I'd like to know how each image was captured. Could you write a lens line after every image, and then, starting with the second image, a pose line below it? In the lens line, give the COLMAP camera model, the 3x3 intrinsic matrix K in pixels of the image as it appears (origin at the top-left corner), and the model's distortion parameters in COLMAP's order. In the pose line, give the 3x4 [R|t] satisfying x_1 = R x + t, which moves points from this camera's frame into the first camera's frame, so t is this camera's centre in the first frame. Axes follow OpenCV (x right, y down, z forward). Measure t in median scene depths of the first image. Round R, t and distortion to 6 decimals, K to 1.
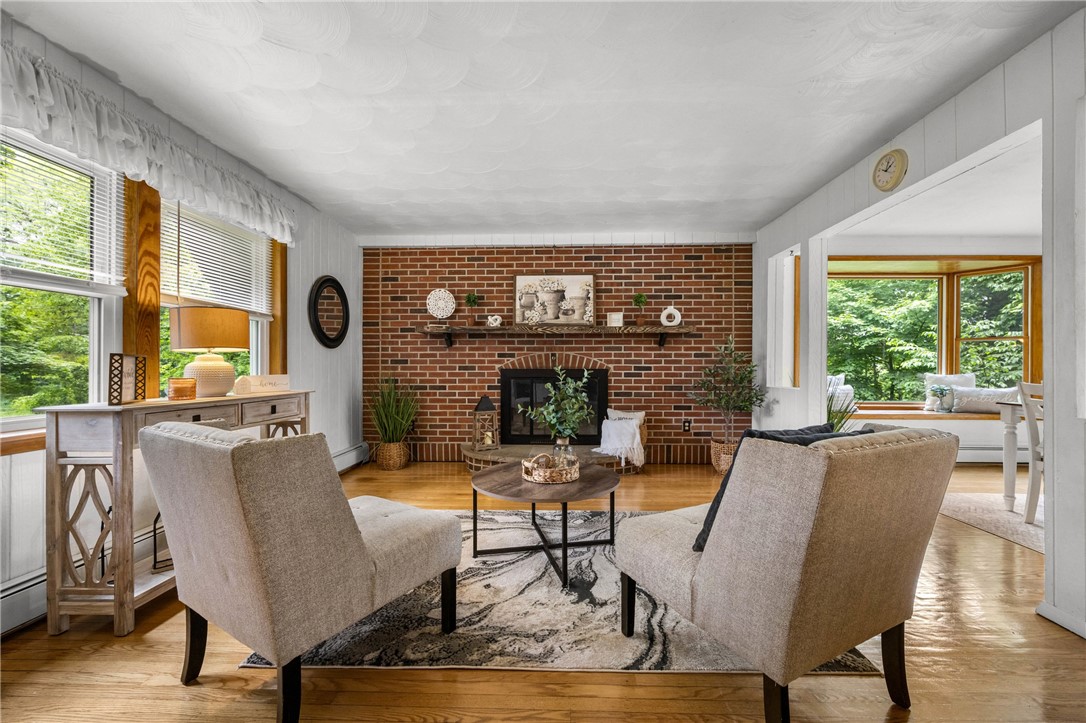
lens RADIAL K [[414.3, 0, 552.2], [0, 414.3, 366.8], [0, 0, 1]] dist [-0.000471, -0.000028]
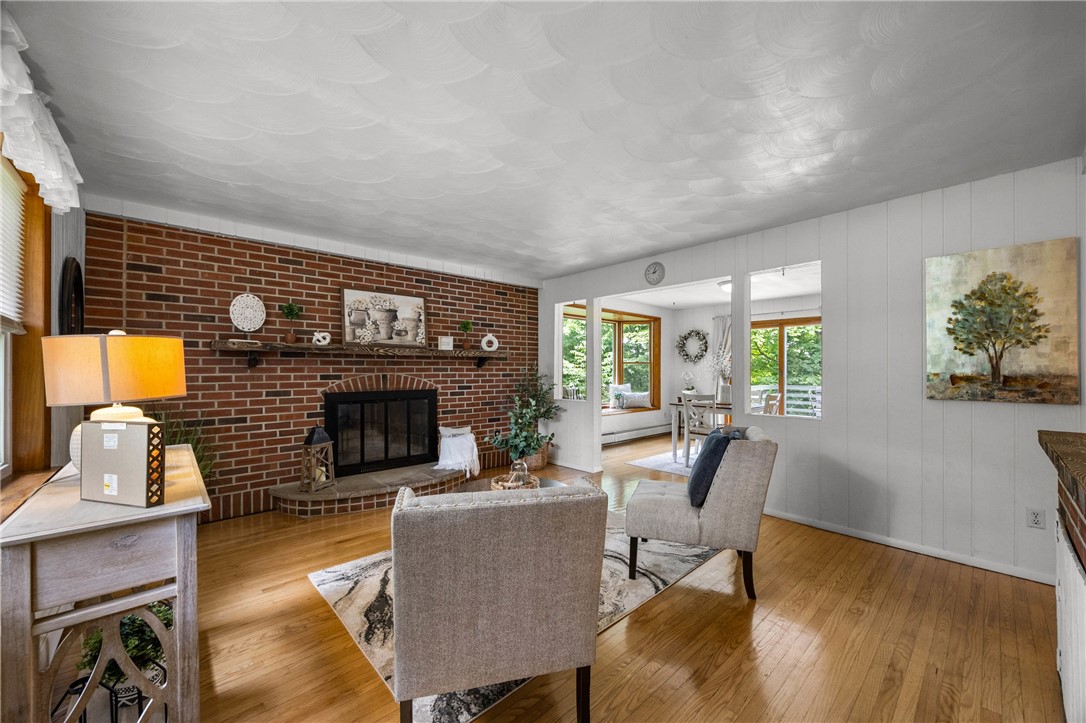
lens RADIAL K [[421.0, 0, 546.4], [0, 421.0, 365.4], [0, 0, 1]] dist [-0.000599, -0.000028]
pose [[0.713748, 0.005085, 0.700384, -0.414989], [0.001287, 0.999962, -0.008572, -0.045222], [-0.700401, 0.007019, 0.713715, 0.042029]]
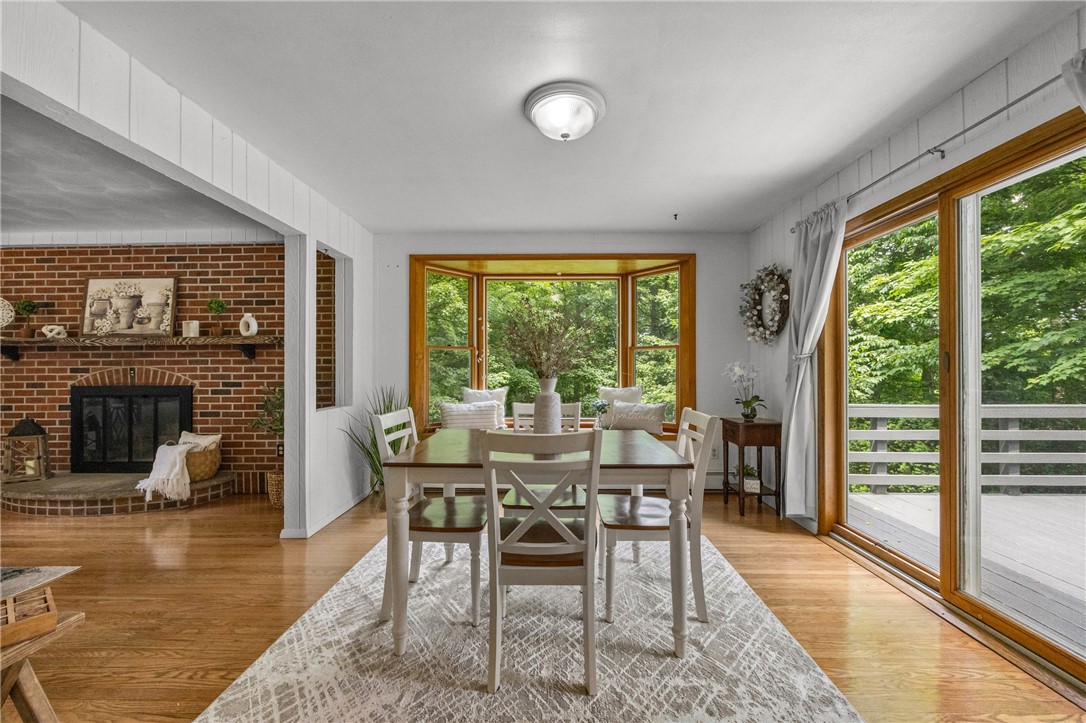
lens RADIAL K [[421.0, 0, 546.4], [0, 421.0, 365.4], [0, 0, 1]] dist [-0.000599, -0.000028]
pose [[0.999906, -0.007547, 0.011464, 0.870629], [0.007661, 0.999922, -0.009885, -0.022375], [-0.011389, 0.009972, 0.999885, 0.105355]]
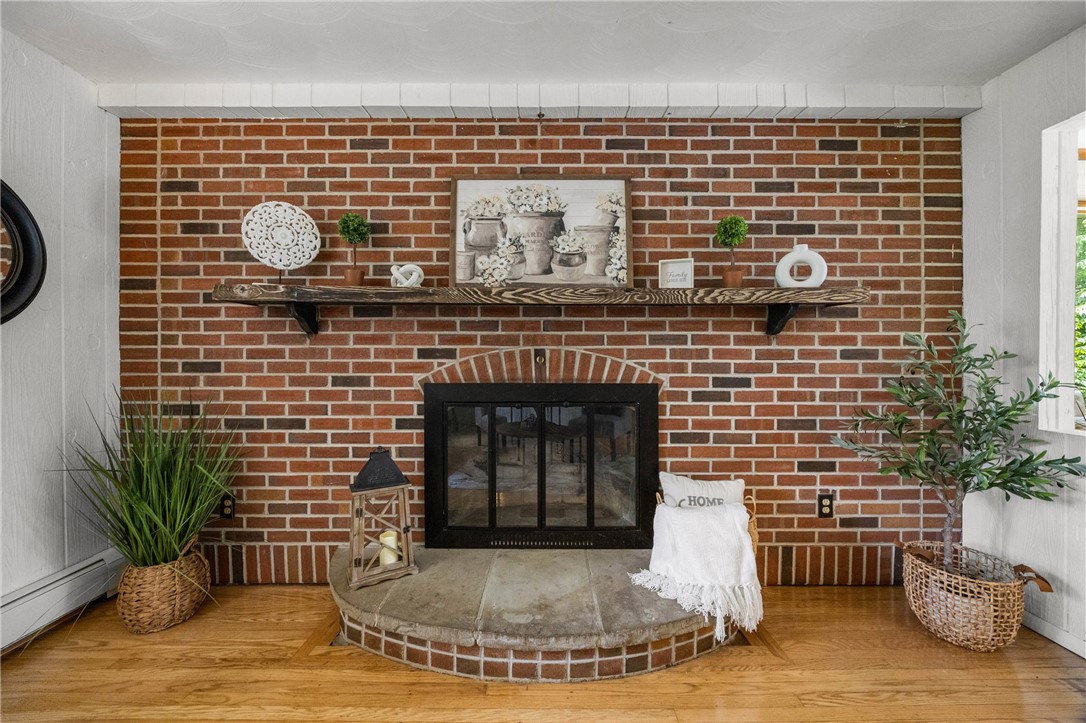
lens RADIAL K [[412.6, 0, 543.3], [0, 412.6, 355.1], [0, 0, 1]] dist [-0.003861, -0.000246]
pose [[0.999342, 0.000218, 0.036273, -0.009187], [-0.000184, 1.000000, -0.000948, -0.025911], [-0.036273, 0.000941, 0.999341, 0.544793]]
